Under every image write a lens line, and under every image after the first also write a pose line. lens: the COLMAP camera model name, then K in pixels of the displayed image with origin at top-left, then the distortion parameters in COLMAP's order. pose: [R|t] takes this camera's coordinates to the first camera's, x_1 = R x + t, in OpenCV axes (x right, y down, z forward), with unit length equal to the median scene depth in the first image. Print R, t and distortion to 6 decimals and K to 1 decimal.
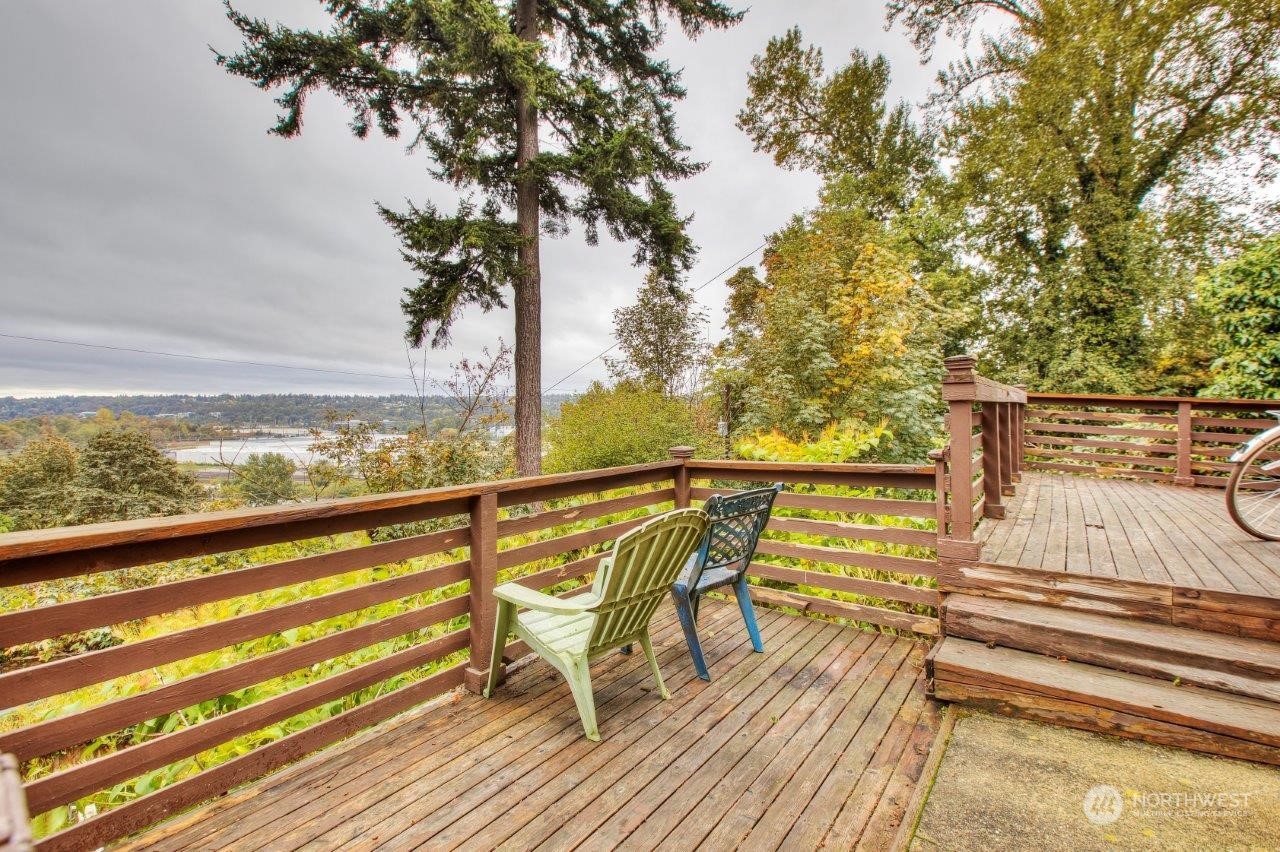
lens RADIAL K [[583.3, 0, 646.4], [0, 583.3, 427.3], [0, 0, 1]] dist [0.027528, -0.002472]
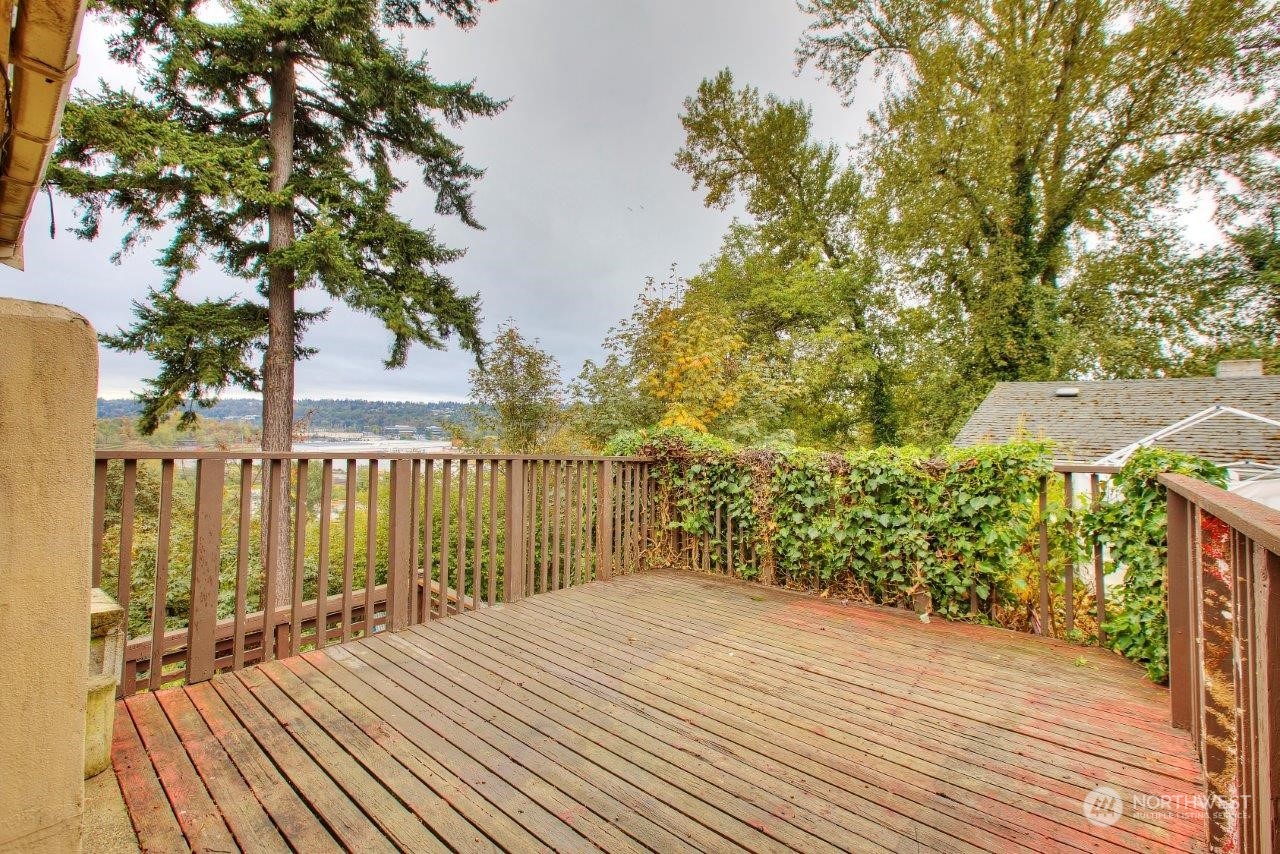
lens RADIAL K [[583.3, 0, 643.9], [0, 583.3, 433.0], [0, 0, 1]] dist [0.027528, -0.002472]
pose [[0.997077, 0.020120, -0.073711, 0.232544], [-0.020714, 0.999759, -0.007312, -0.064757], [0.073546, 0.008817, 0.997253, 0.010890]]
